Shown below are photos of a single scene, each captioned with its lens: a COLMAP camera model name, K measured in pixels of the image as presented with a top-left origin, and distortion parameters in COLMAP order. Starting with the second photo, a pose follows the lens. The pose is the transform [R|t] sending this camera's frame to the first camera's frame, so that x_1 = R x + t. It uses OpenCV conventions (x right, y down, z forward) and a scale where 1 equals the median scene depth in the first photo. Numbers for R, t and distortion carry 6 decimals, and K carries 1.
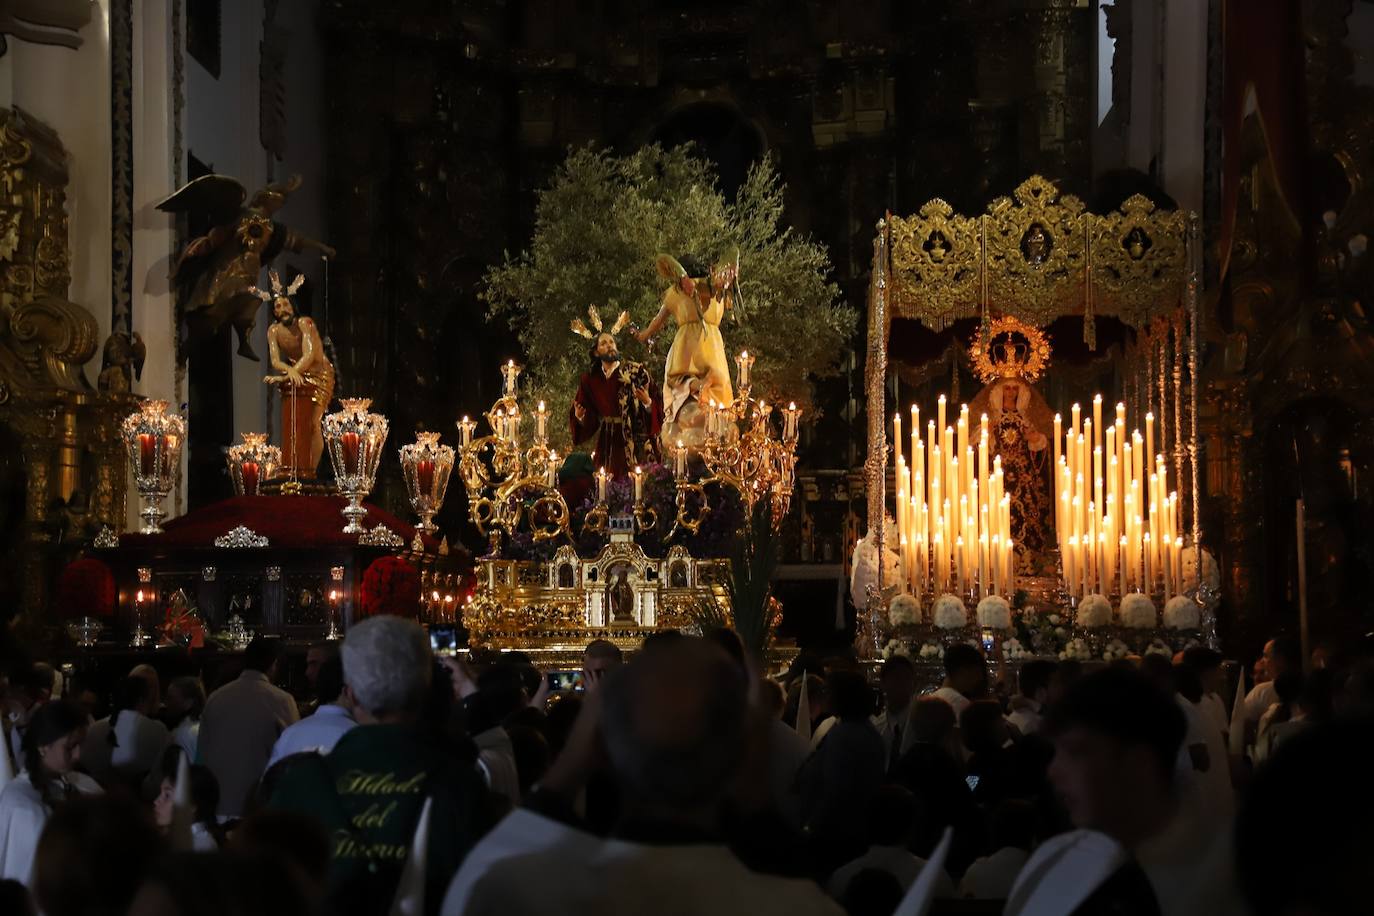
lens RADIAL K [[2055.7, 0, 687.0], [0, 2055.7, 458.0], [0, 0, 1]] dist [0.192217, 0.030136]
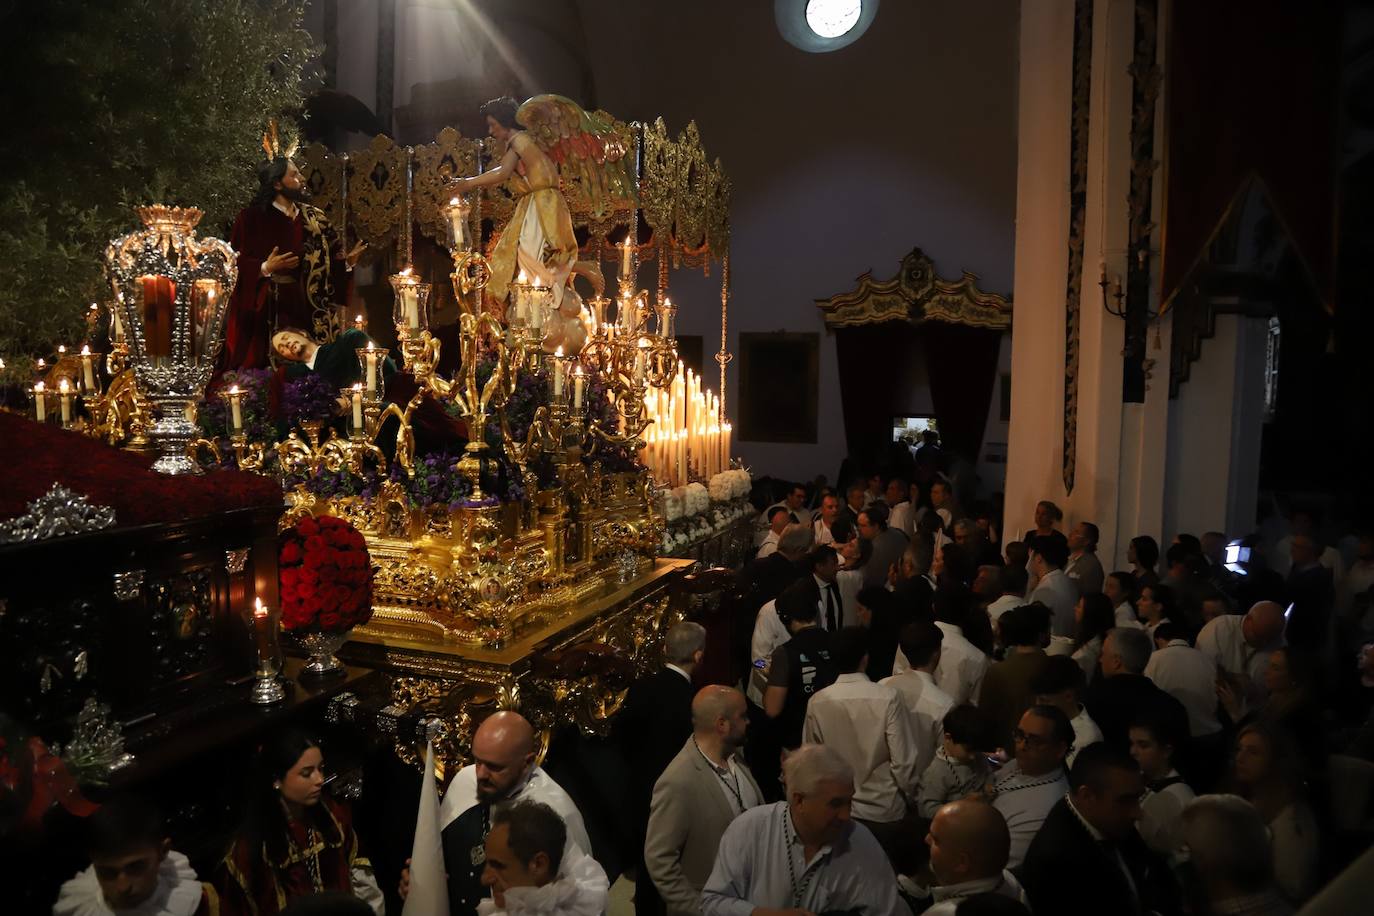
lens RADIAL K [[946.5, 0, 683.2], [0, 946.5, 468.2], [0, 0, 1]] dist [-0.114145, 0.061003]
pose [[0.287114, -0.086053, 0.954023, -0.349358], [-0.088417, 0.989324, 0.115846, -0.002582], [-0.953807, -0.117613, 0.276440, 0.828406]]
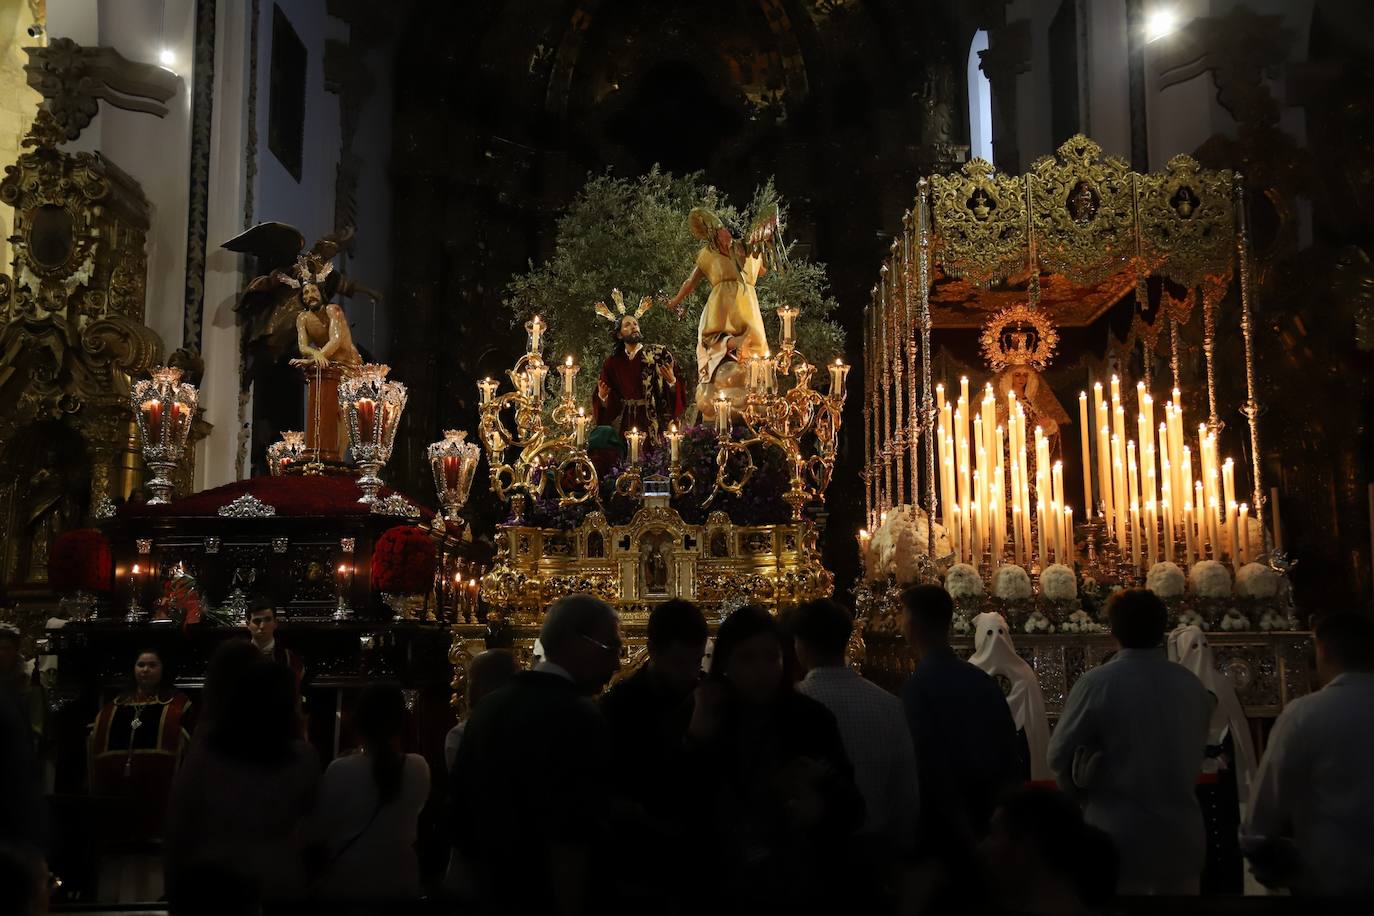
lens RADIAL K [[1242.7, 0, 683.6], [0, 1242.7, 463.2], [0, 0, 1]] dist [-0.025608, 0.066773]
pose [[0.999219, 0.000990, 0.039509, -0.040048], [0.001532, 0.997966, -0.063733, 0.054432], [-0.039492, 0.063744, 0.997185, 0.431501]]
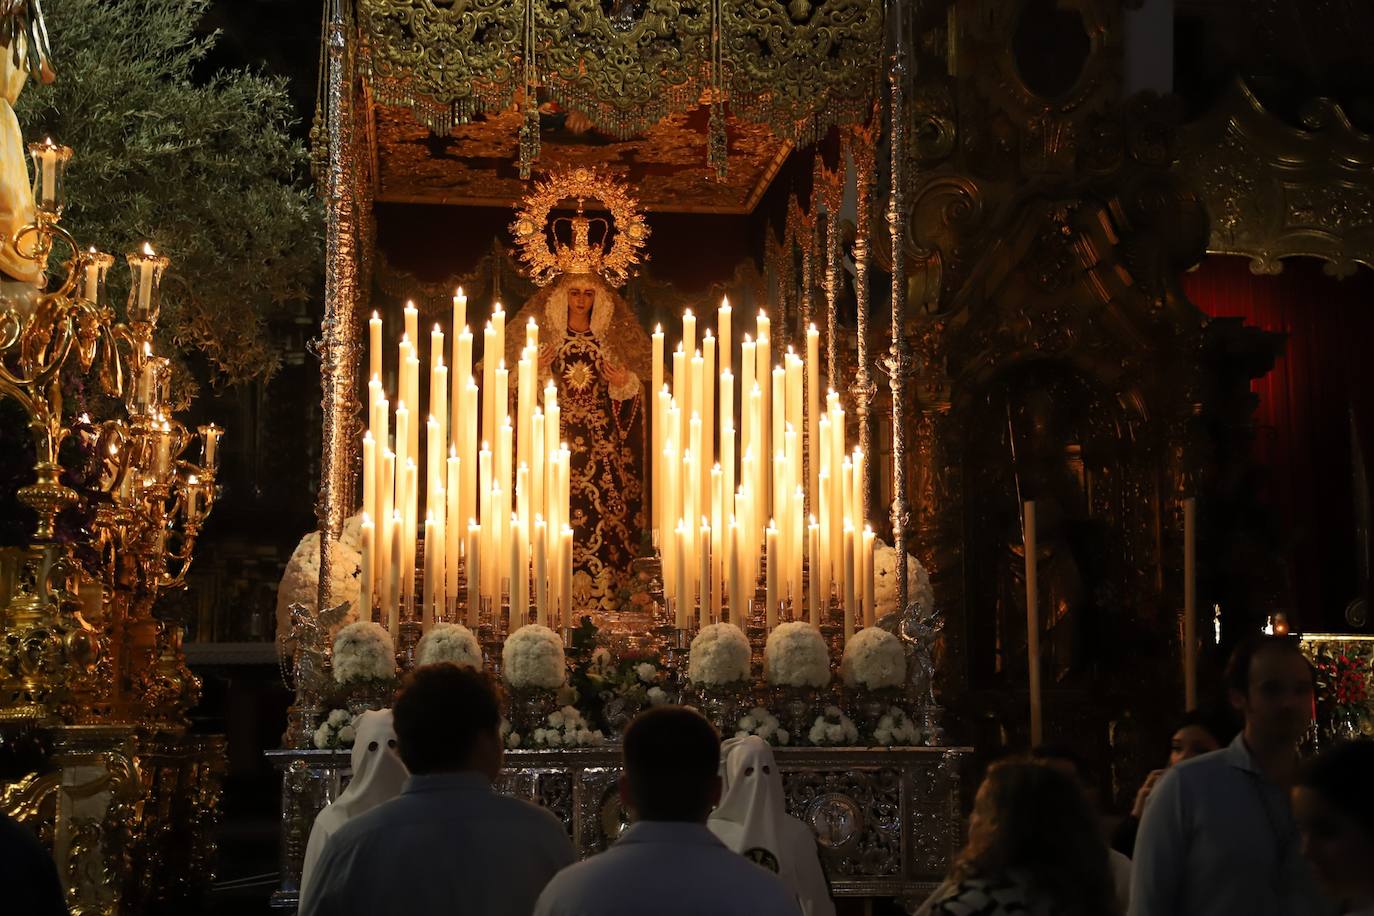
lens RADIAL K [[2168.7, 0, 683.0], [0, 2168.7, 459.3], [0, 0, 1]] dist [0.196582, -0.037372]
pose [[0.981805, 0.025972, 0.188107, 0.077588], [-0.014947, 0.998099, -0.059795, 0.054979], [-0.189303, 0.055896, 0.980327, 0.432721]]
